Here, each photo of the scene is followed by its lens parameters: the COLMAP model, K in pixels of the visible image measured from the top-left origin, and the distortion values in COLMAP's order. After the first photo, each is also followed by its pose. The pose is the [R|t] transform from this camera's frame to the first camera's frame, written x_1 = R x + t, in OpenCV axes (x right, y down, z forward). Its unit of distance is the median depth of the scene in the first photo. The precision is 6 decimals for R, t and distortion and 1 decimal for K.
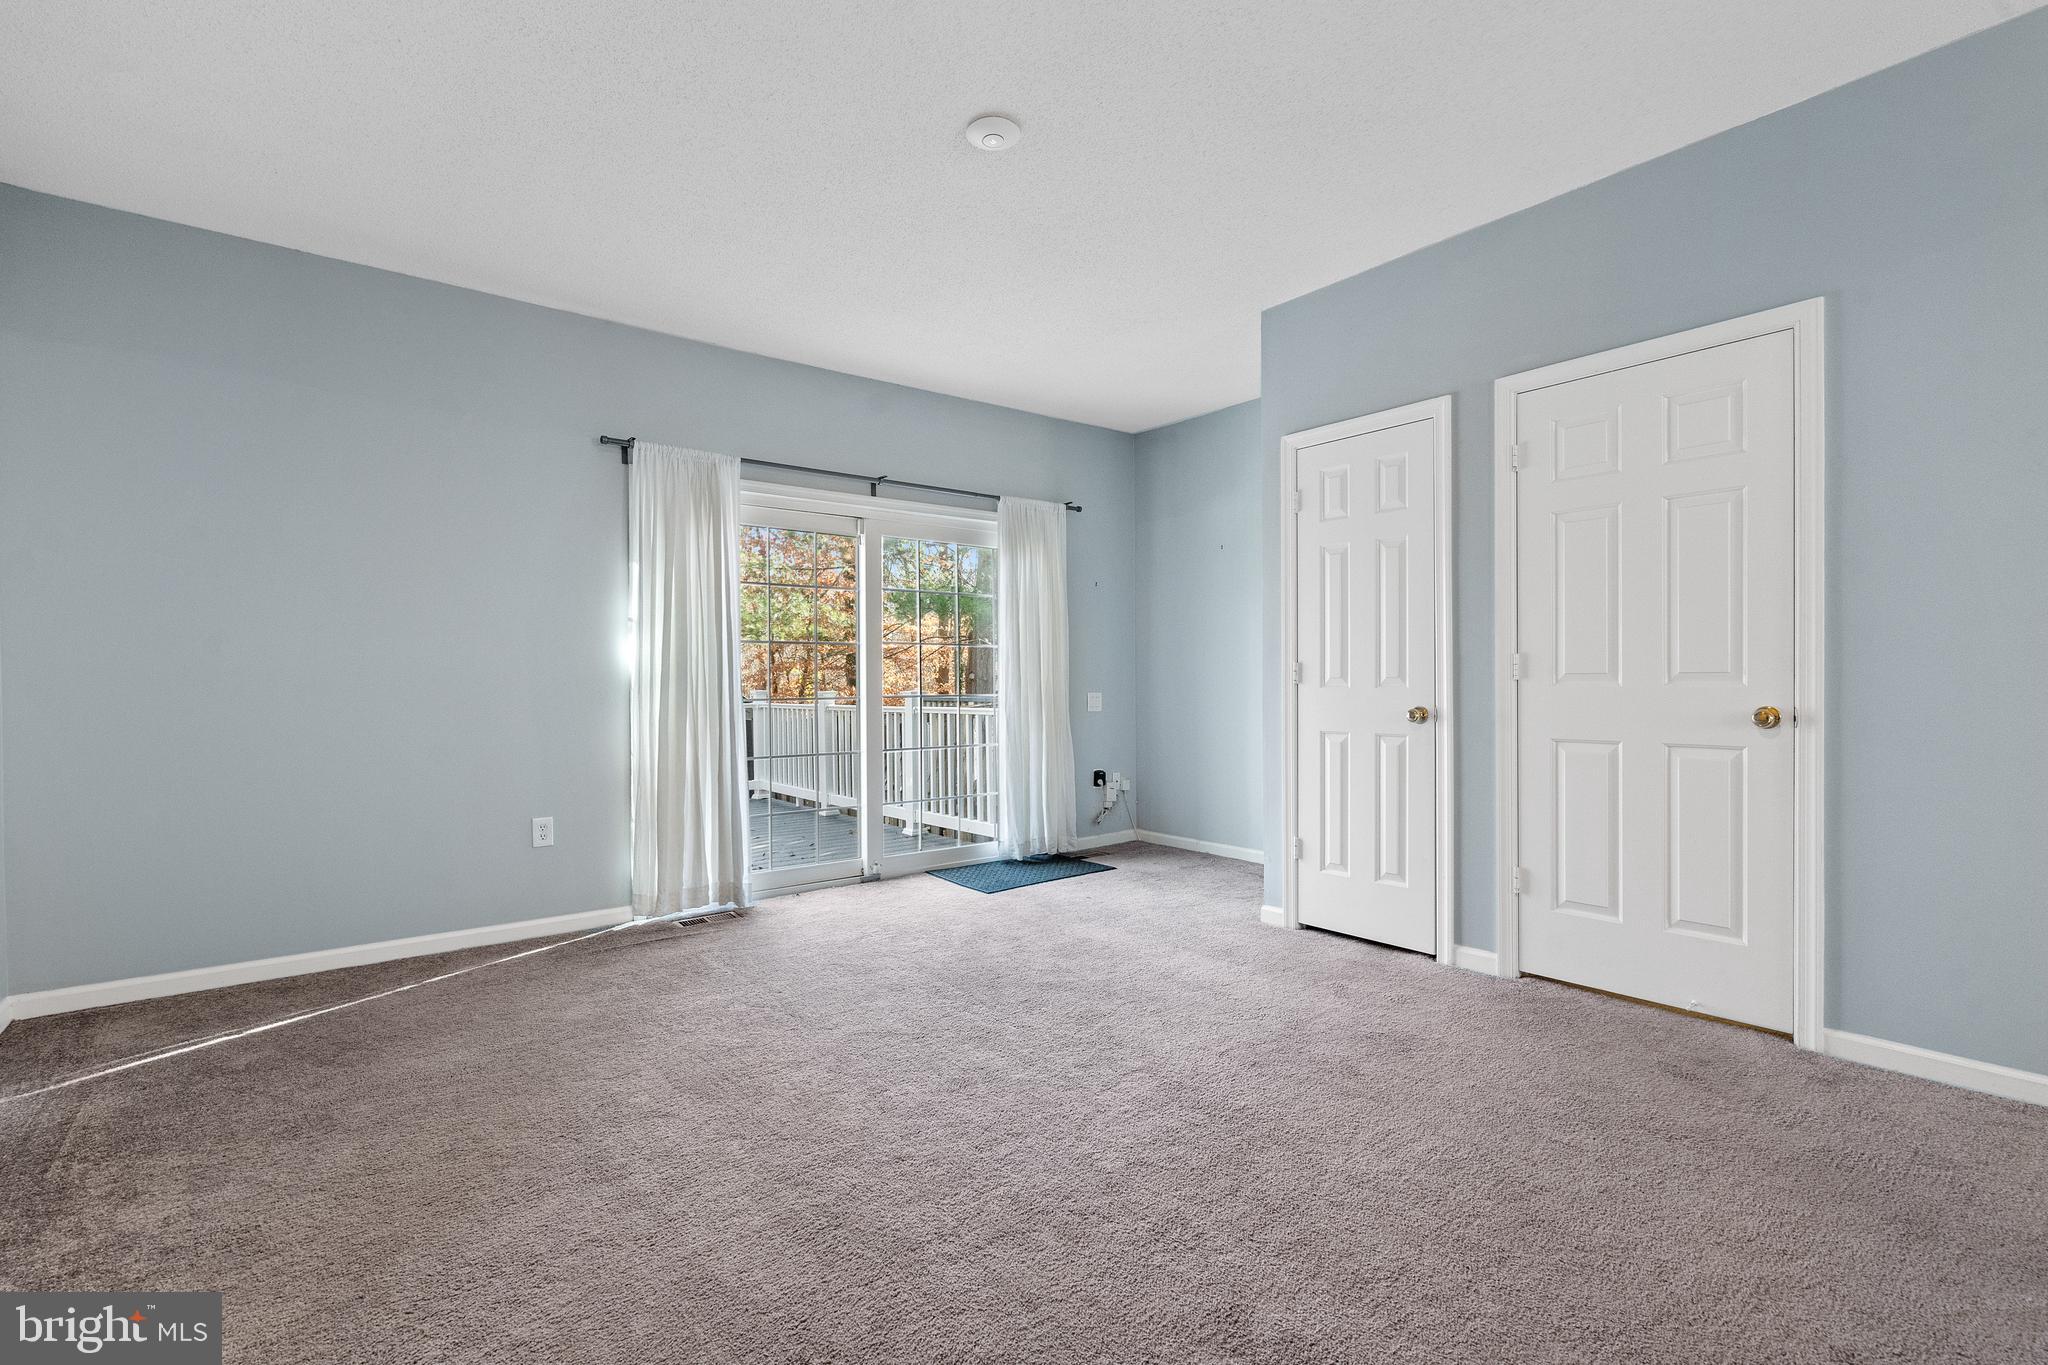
lens RADIAL K [[933.7, 0, 1014.1], [0, 933.7, 671.1], [0, 0, 1]] dist [0.000870, 0.001401]
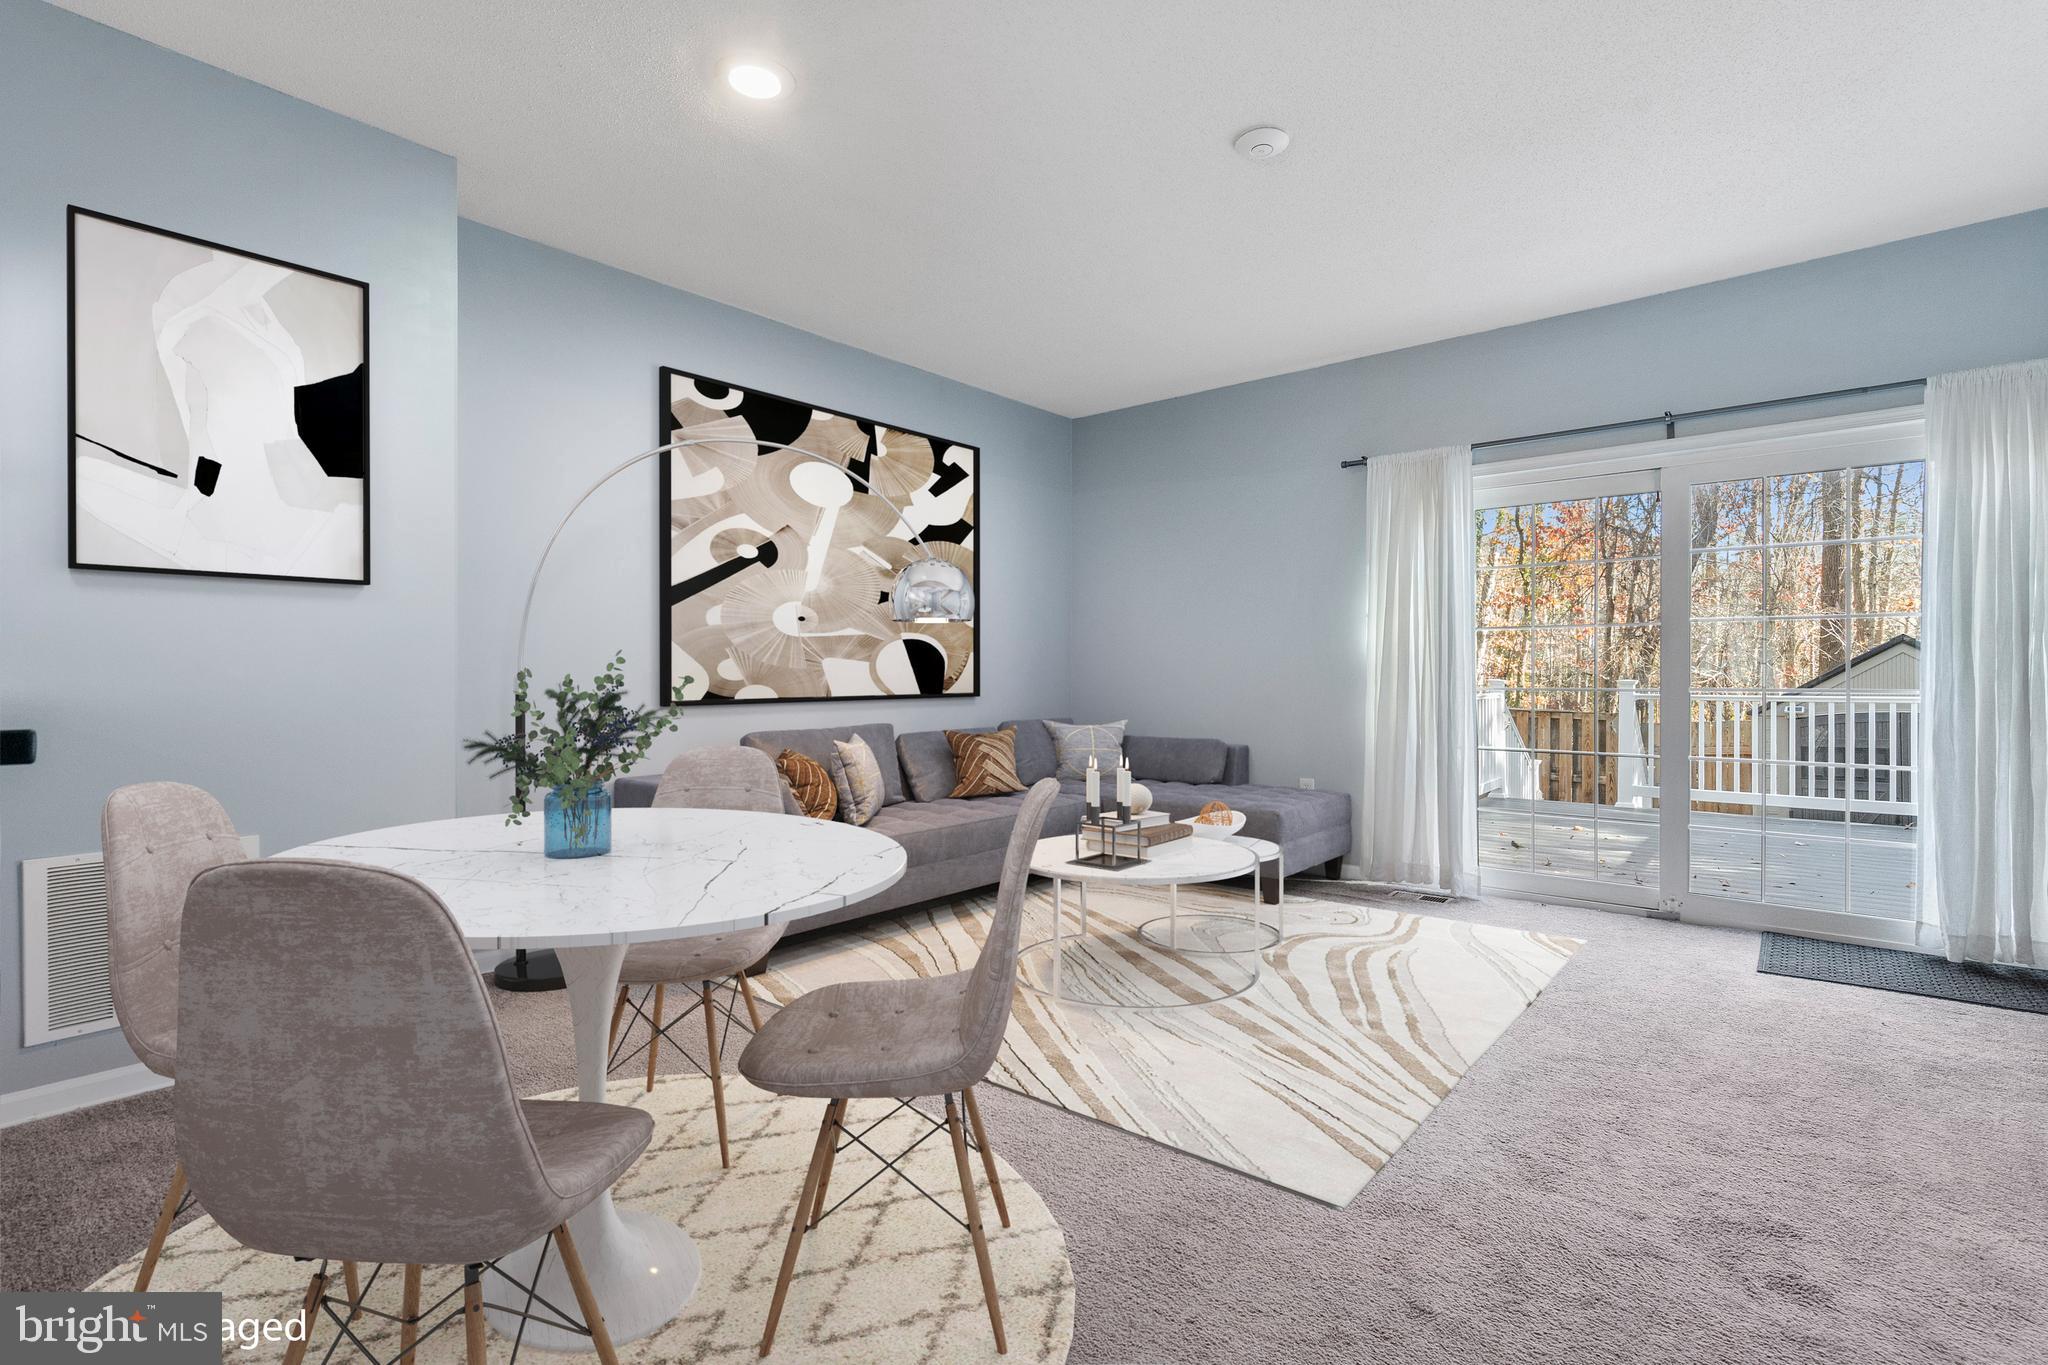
lens RADIAL K [[933.7, 0, 1026.4], [0, 933.7, 679.9], [0, 0, 1]] dist [0.000870, 0.001401]
pose [[0.227724, 0.012802, -0.973642, 0.539277], [0.013665, 0.999773, 0.016341, -0.002813], [0.973630, -0.017026, 0.227497, 0.303110]]
